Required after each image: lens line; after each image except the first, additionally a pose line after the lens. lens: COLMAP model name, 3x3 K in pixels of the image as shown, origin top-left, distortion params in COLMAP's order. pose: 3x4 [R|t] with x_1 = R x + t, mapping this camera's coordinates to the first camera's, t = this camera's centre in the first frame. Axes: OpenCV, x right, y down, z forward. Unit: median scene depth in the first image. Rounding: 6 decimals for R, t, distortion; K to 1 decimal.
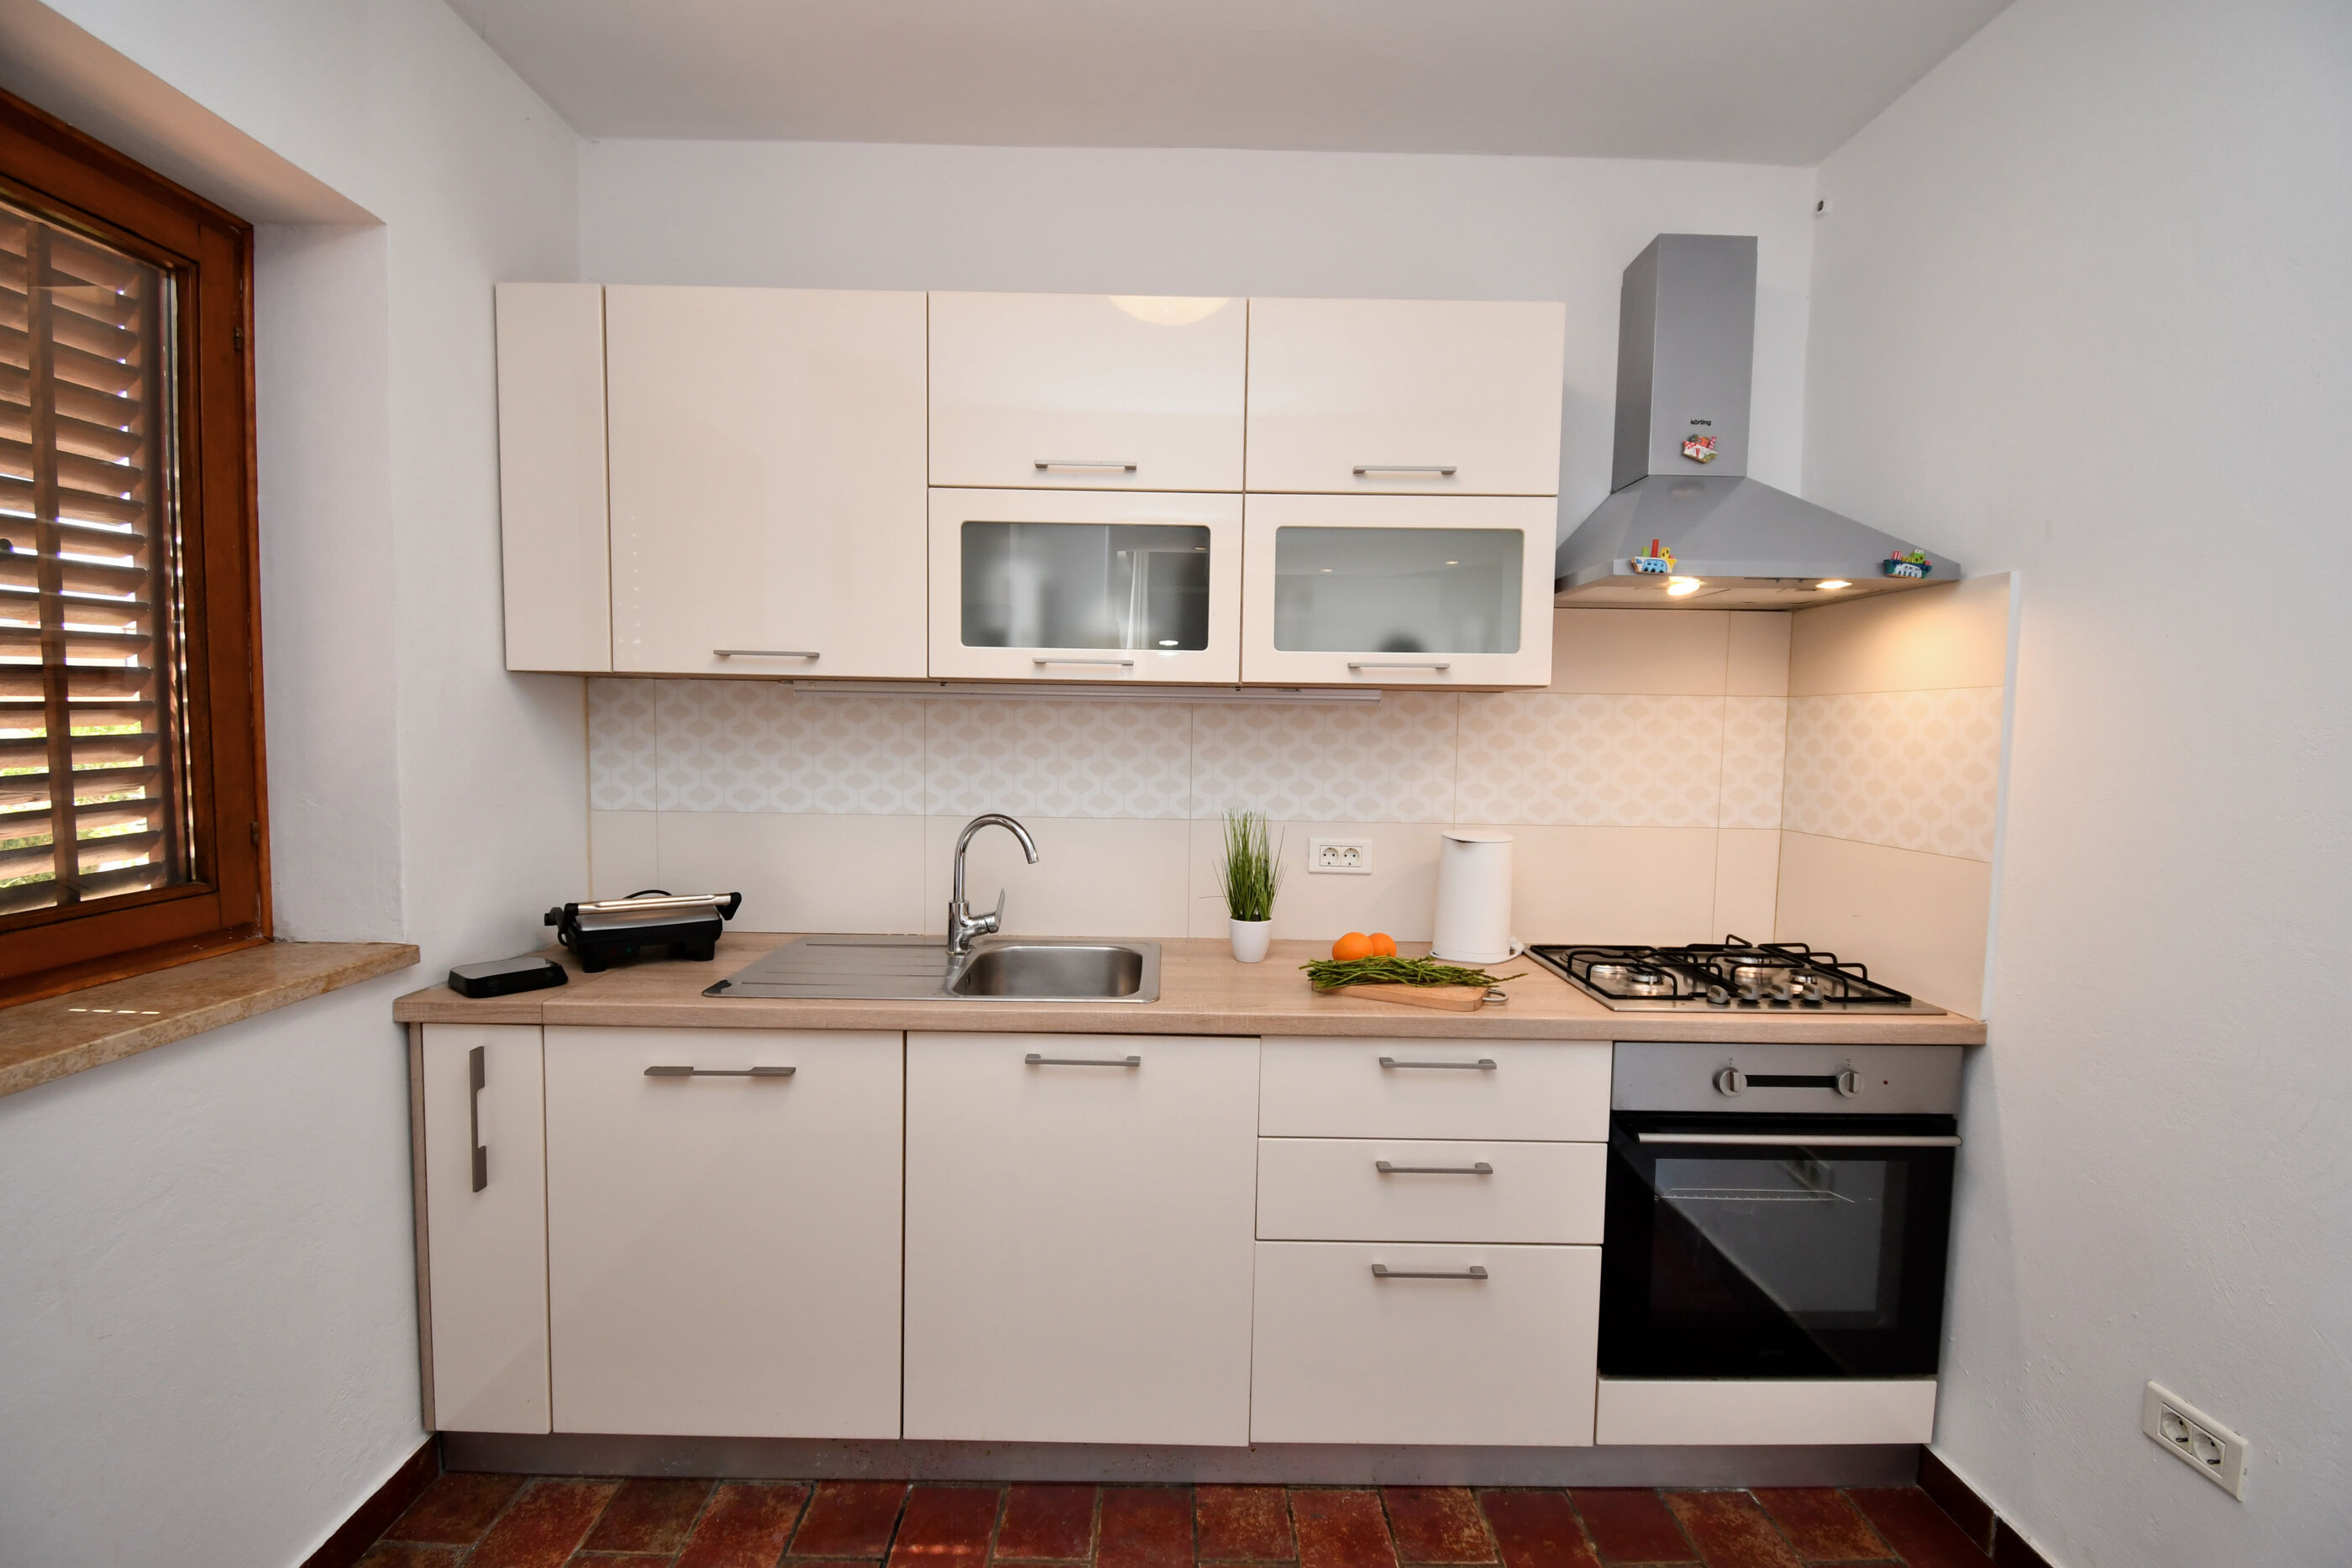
lens RADIAL K [[1030.7, 0, 1174.6], [0, 1030.7, 791.3], [0, 0, 1]] dist [0.019173, -0.025179]
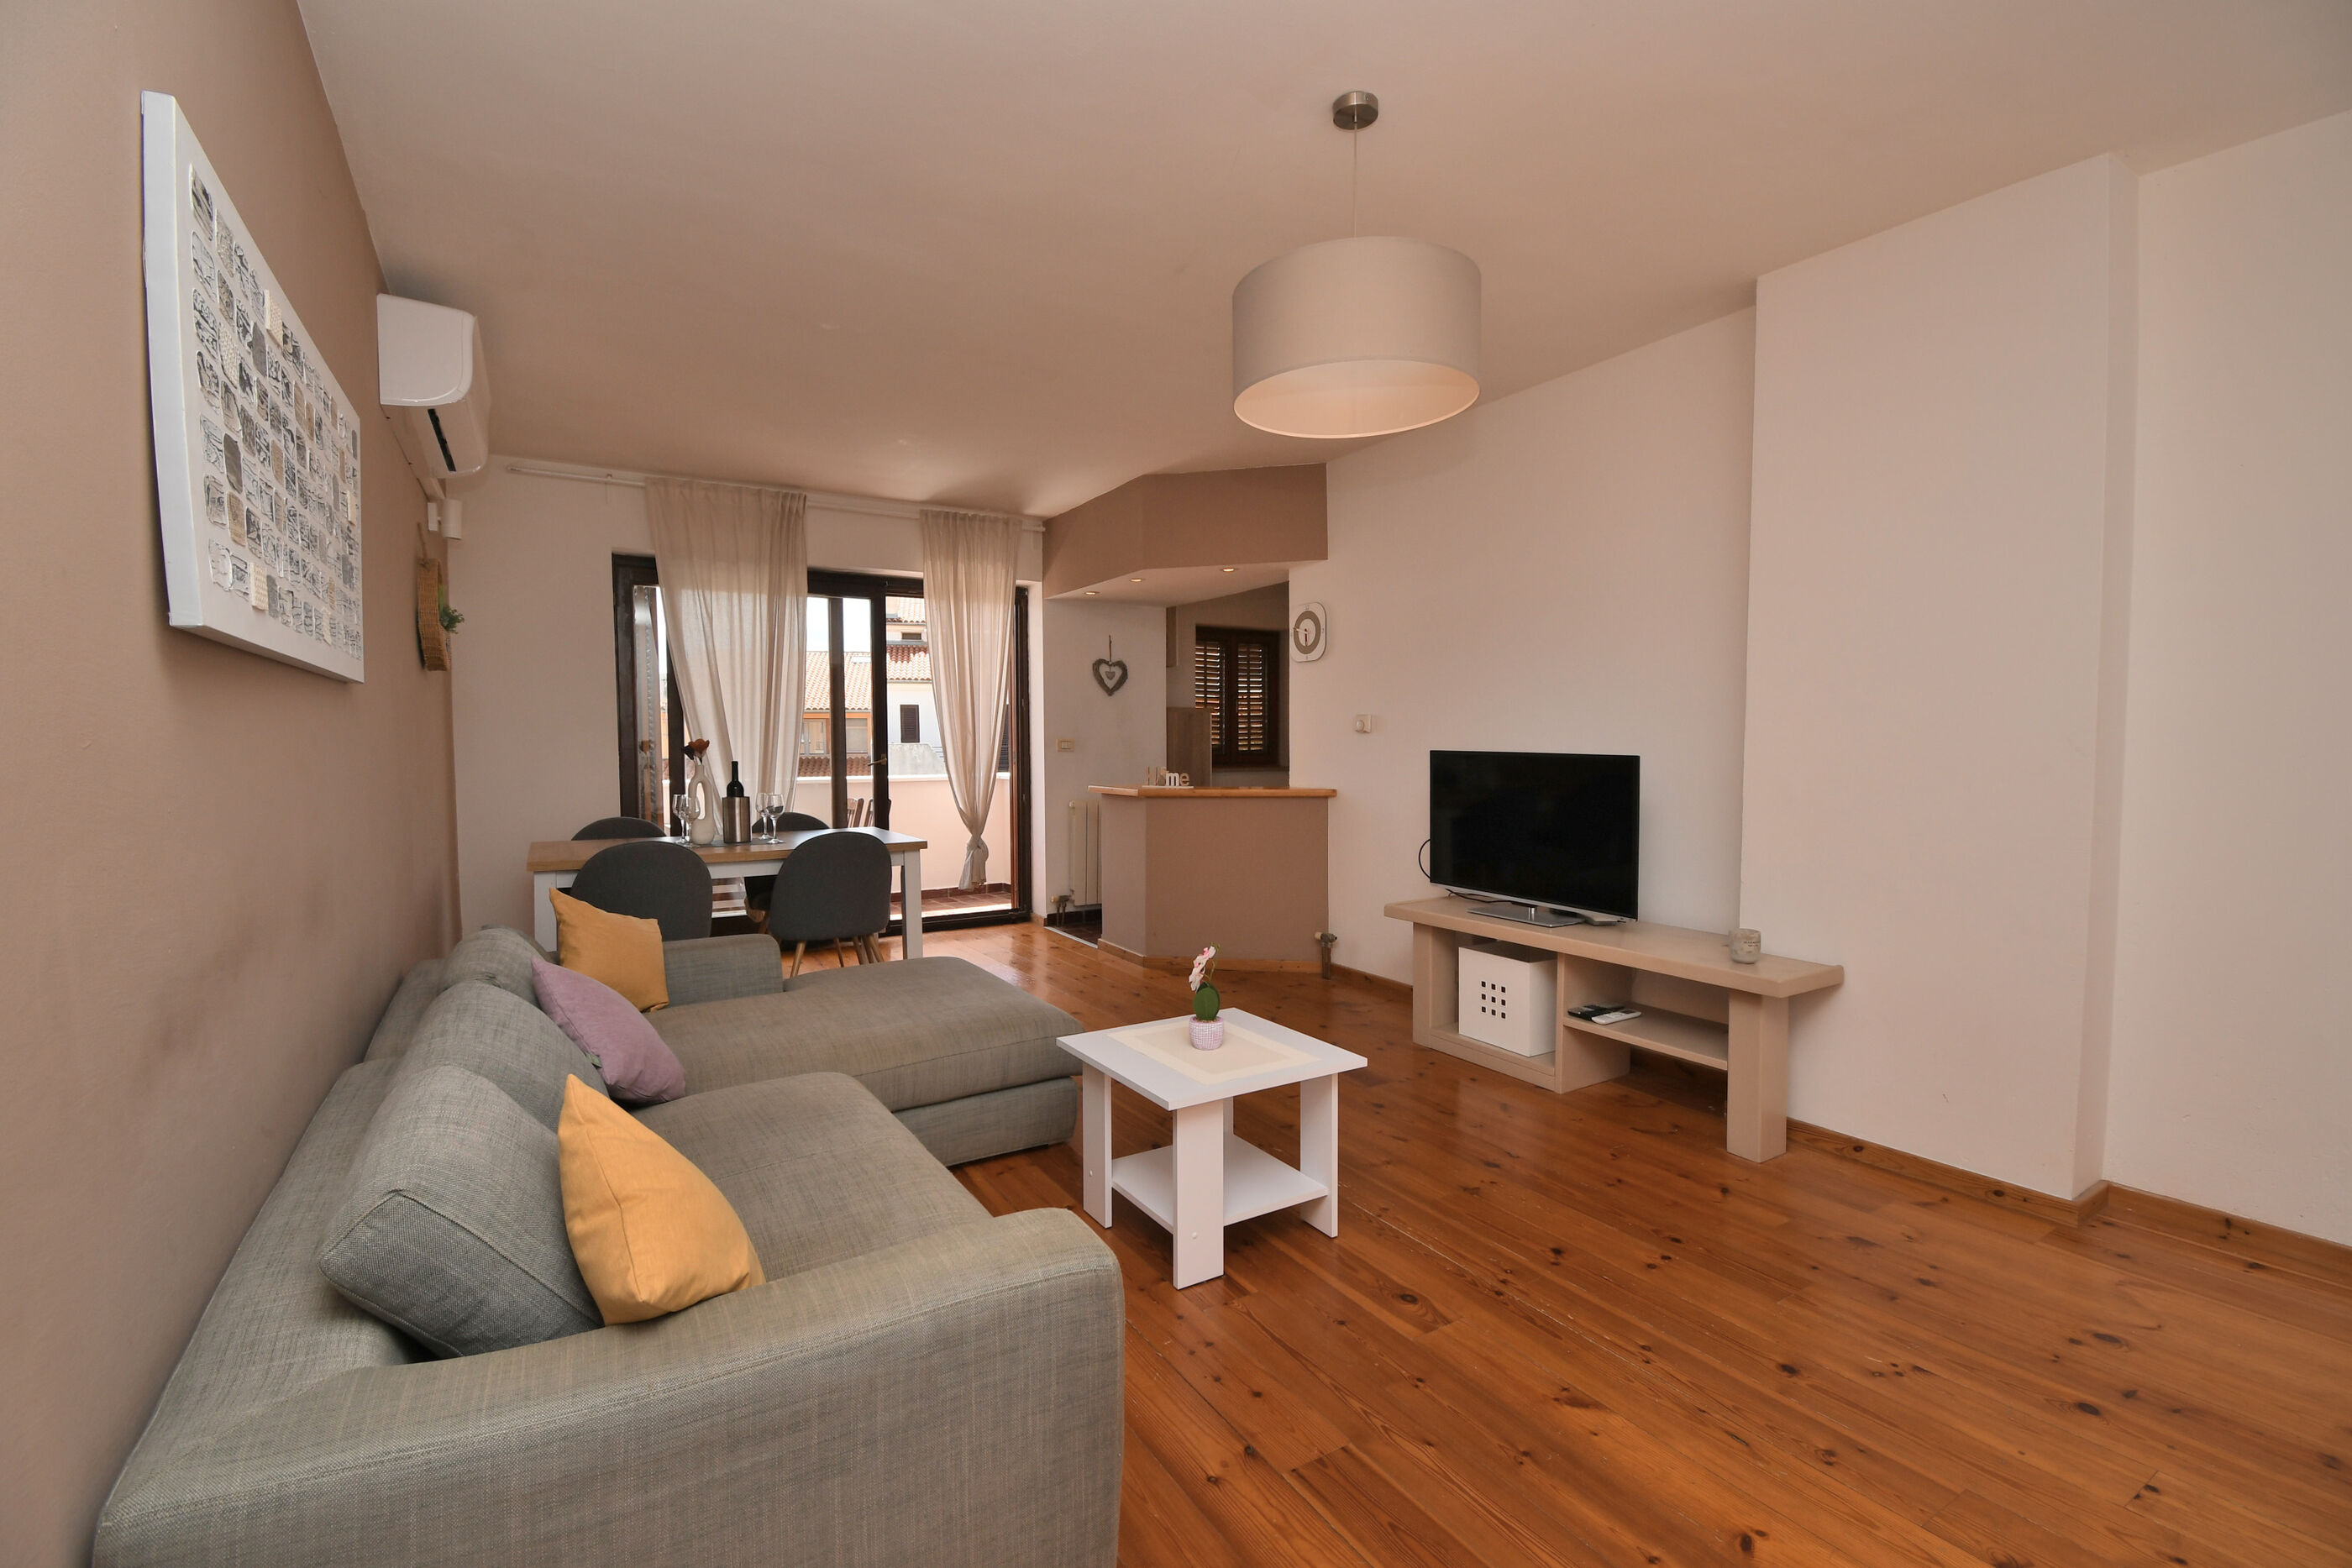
lens RADIAL K [[1030.7, 0, 1174.6], [0, 1030.7, 791.3], [0, 0, 1]] dist [0.019173, -0.025179]
pose [[0.513026, 0.025300, -0.858000, 2.915702], [-0.044666, 0.998998, 0.002751, 0.244696], [0.857210, 0.036912, 0.513642, -1.862597]]
